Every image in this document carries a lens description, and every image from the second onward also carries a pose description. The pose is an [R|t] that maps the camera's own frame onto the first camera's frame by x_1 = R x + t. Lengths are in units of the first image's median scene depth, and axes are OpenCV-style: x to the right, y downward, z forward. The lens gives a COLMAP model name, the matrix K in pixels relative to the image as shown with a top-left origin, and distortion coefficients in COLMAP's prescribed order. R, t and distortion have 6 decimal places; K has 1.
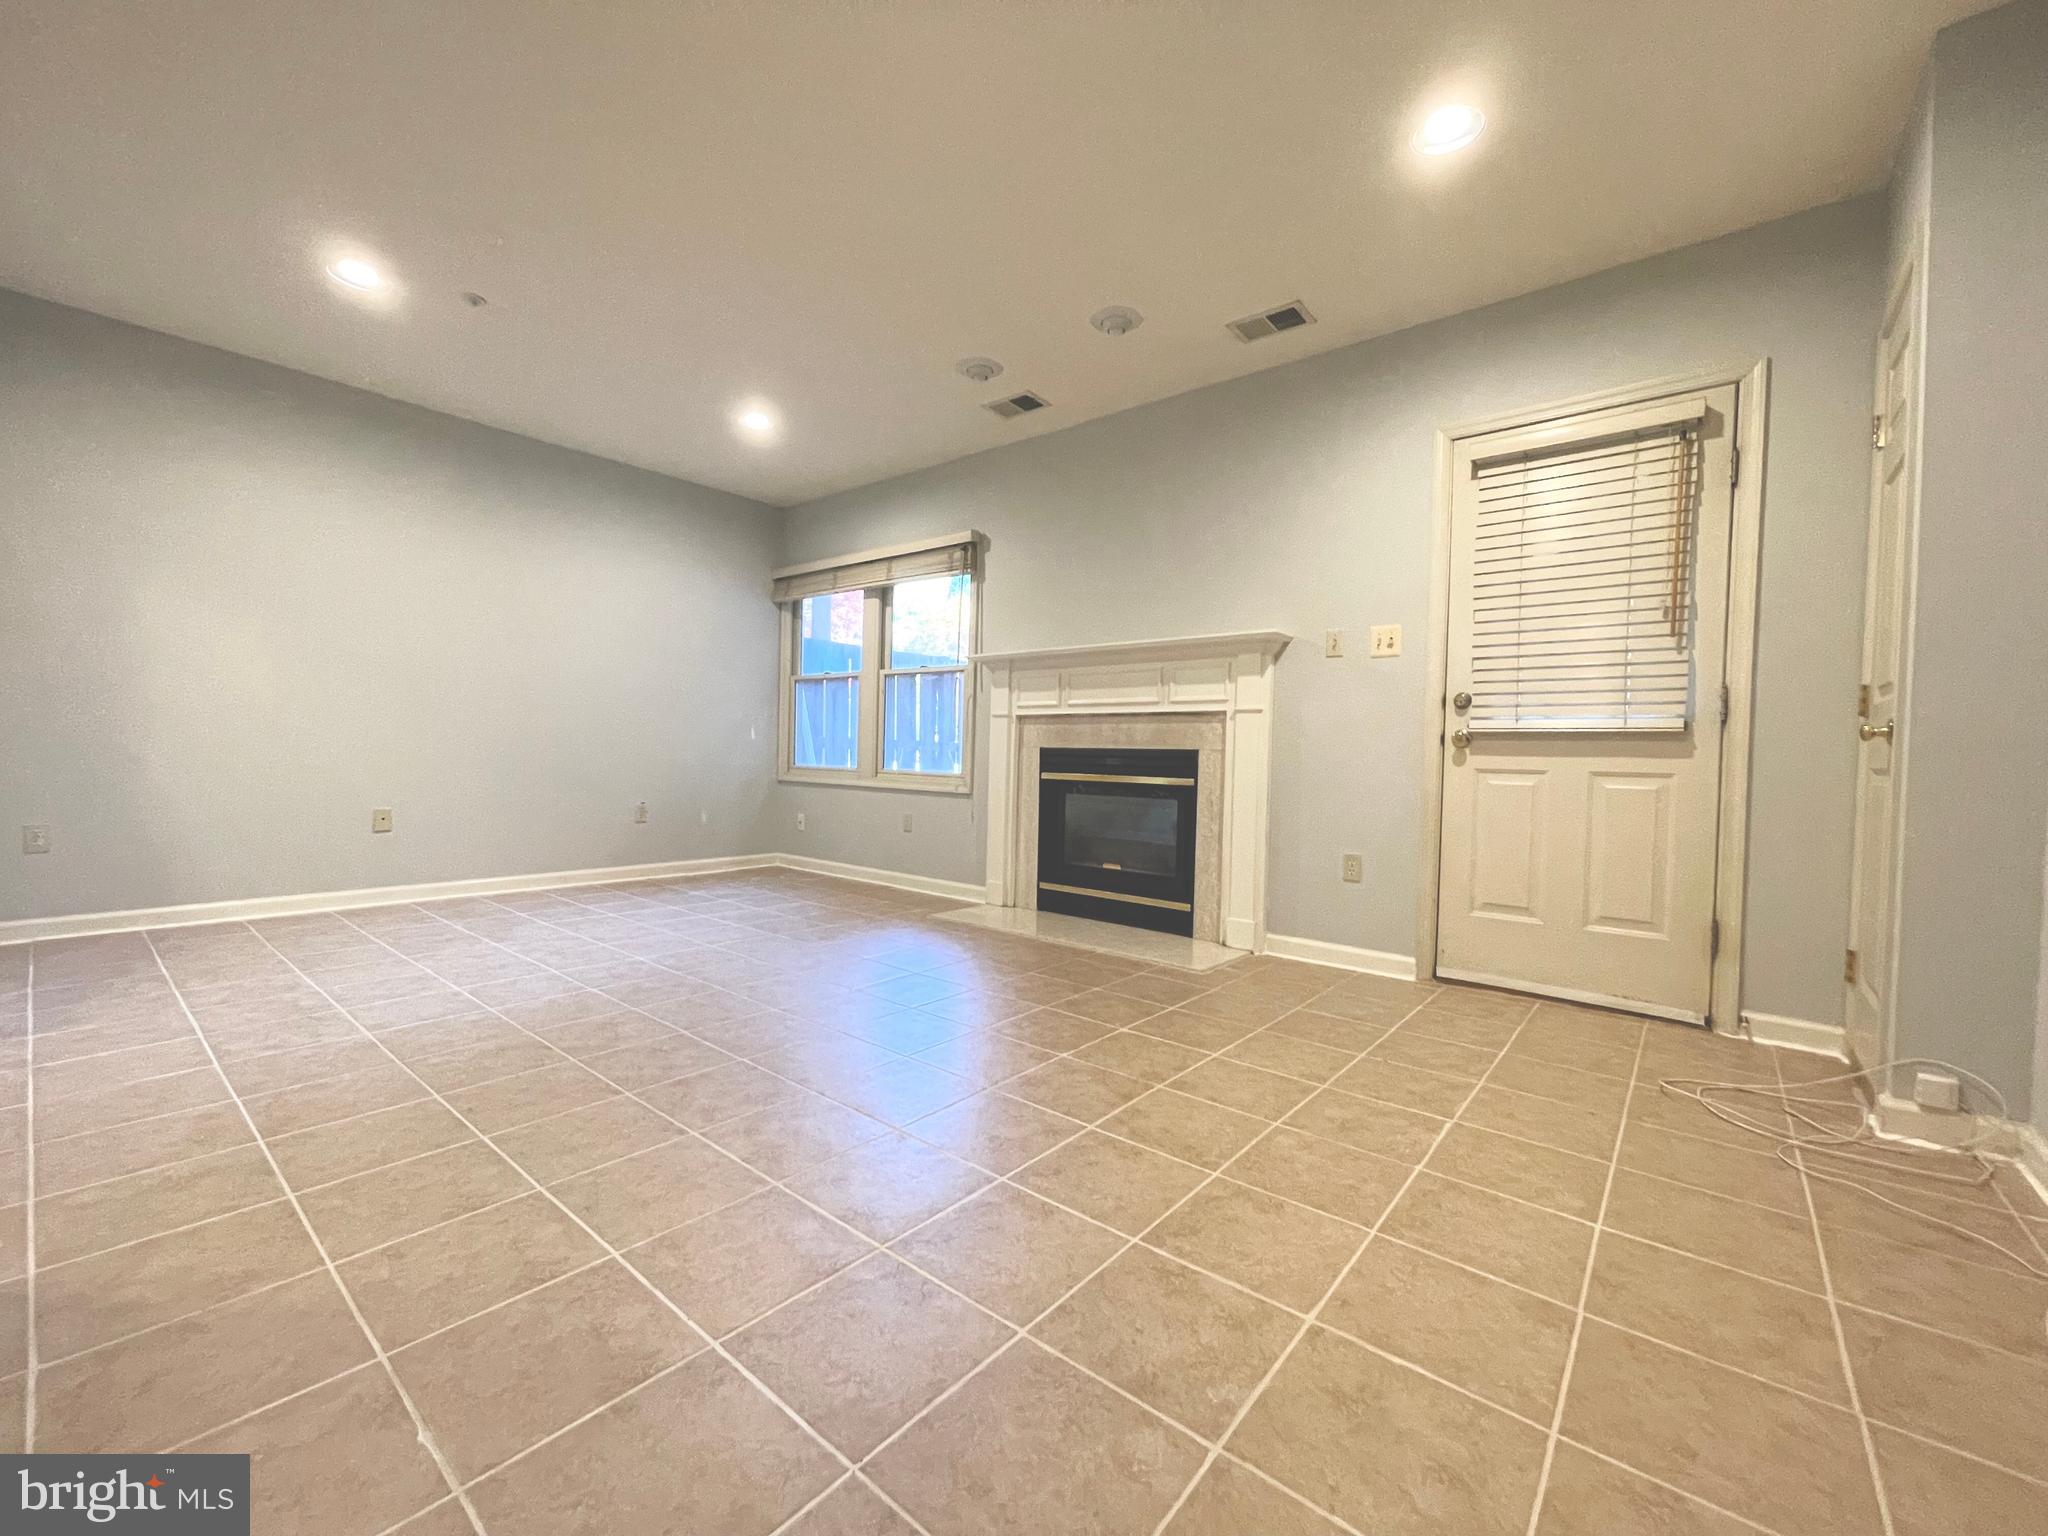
lens RADIAL K [[823.1, 0, 1021.0], [0, 823.1, 767.5], [0, 0, 1]] dist [-0.000852, 0.000998]
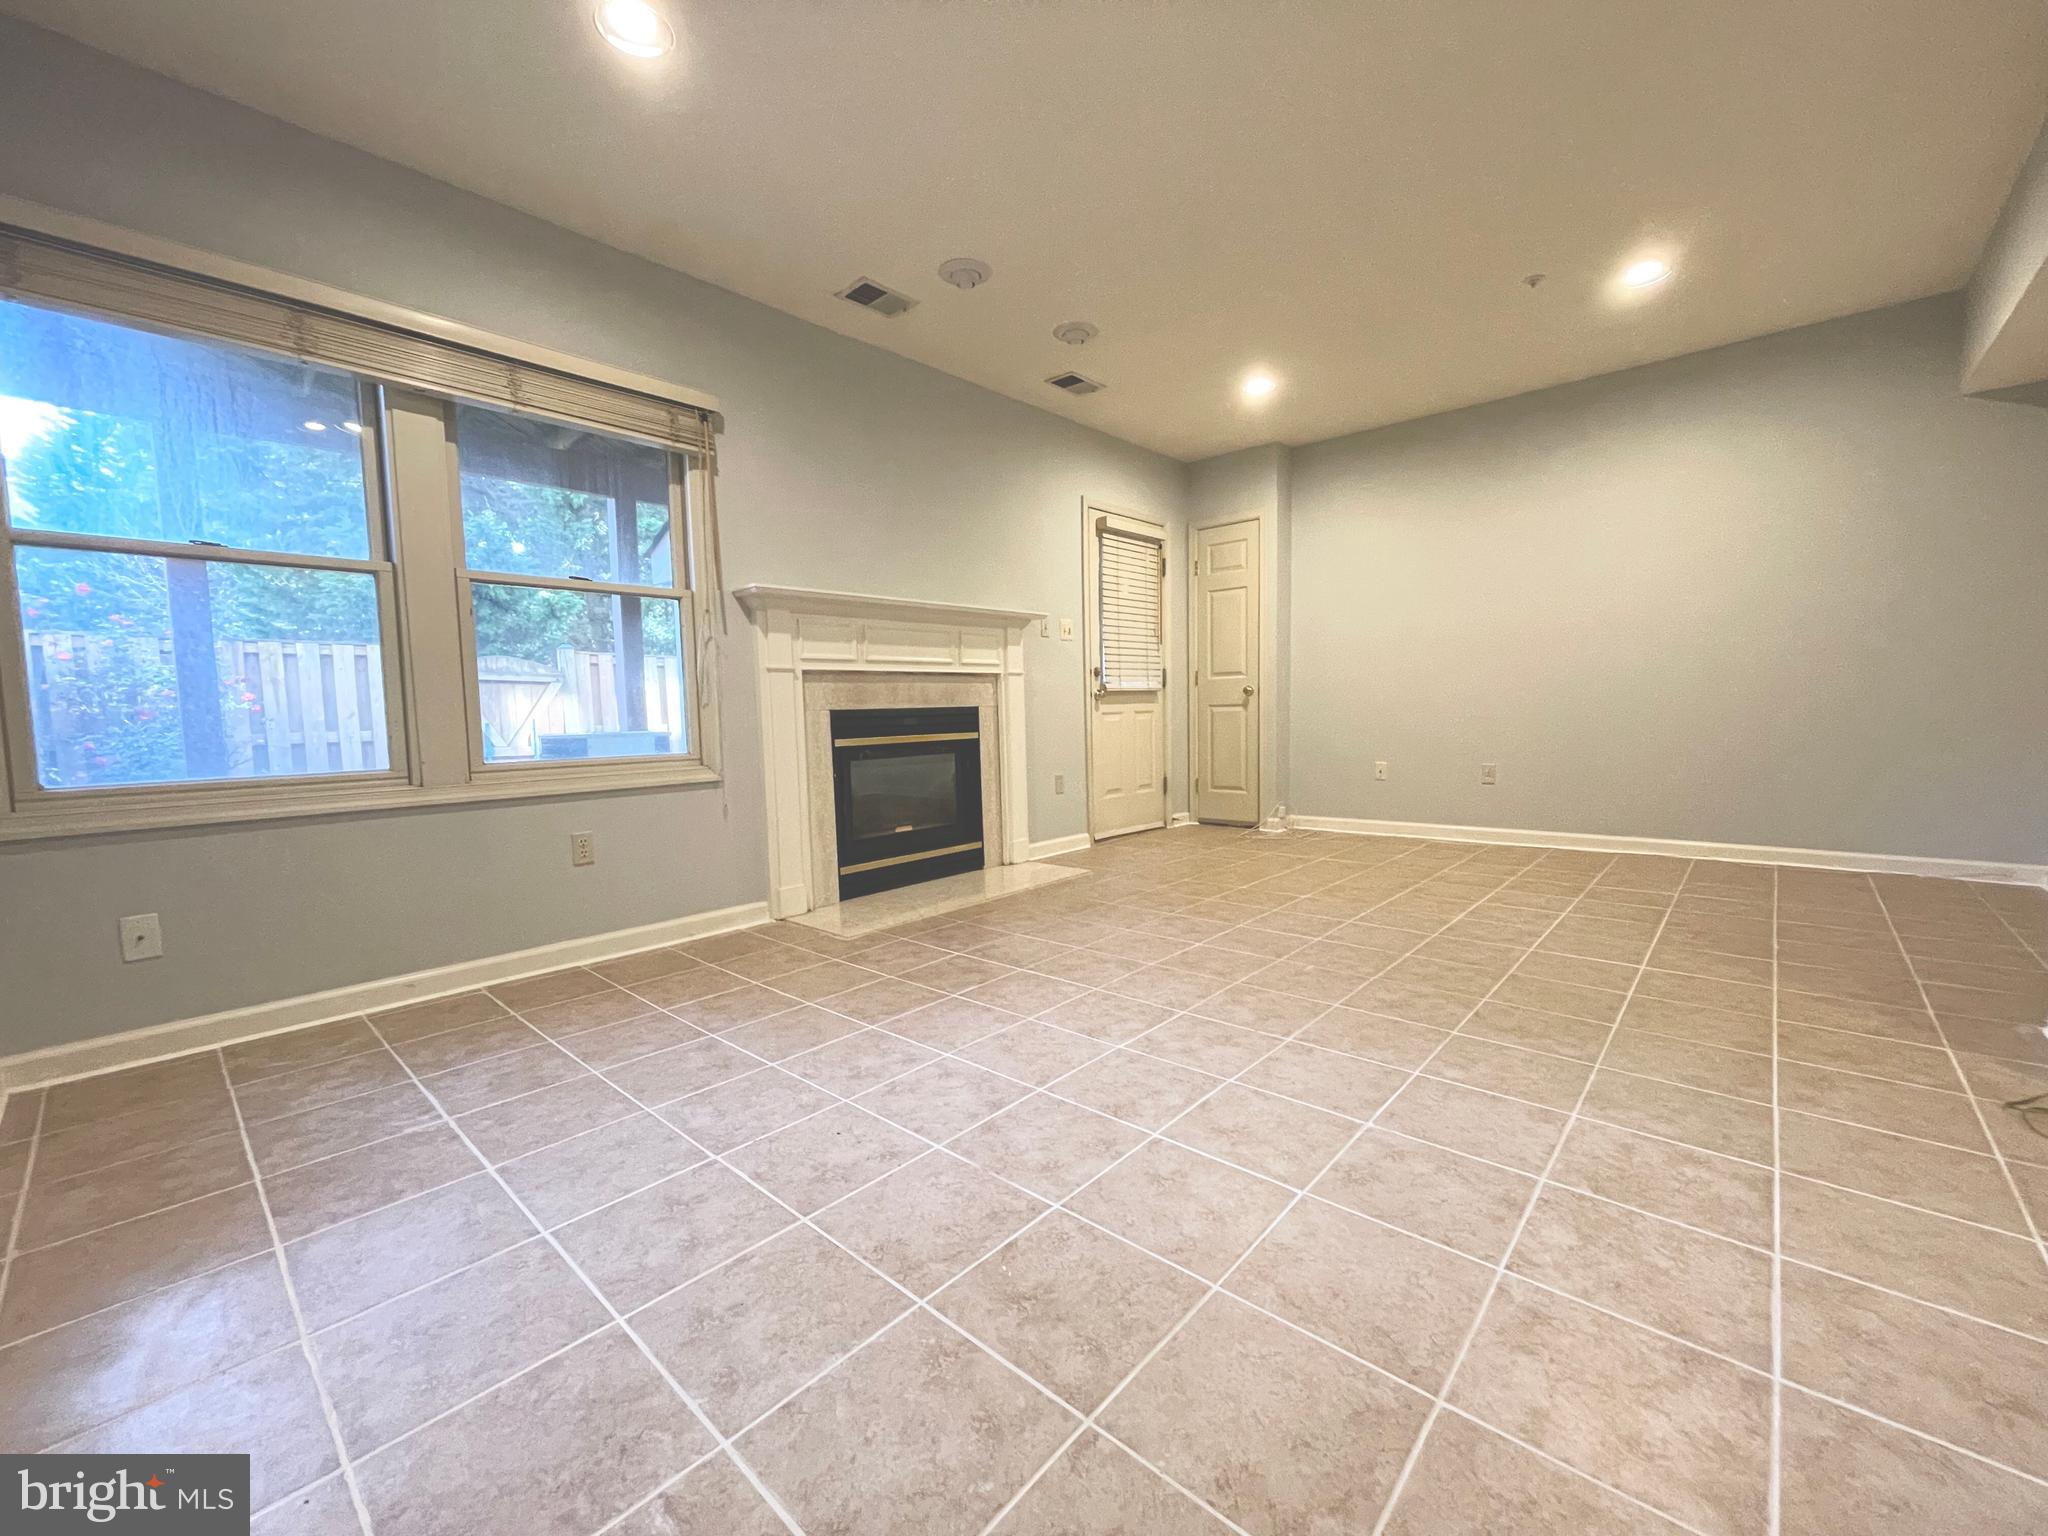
lens RADIAL K [[823.1, 0, 1018.7], [0, 823.1, 771.0], [0, 0, 1]] dist [-0.000852, 0.000998]
pose [[0.048204, -0.100796, 0.993739, -0.925174], [0.041336, 0.994244, 0.098842, -0.042913], [-0.997982, 0.036312, 0.052093, 0.882841]]
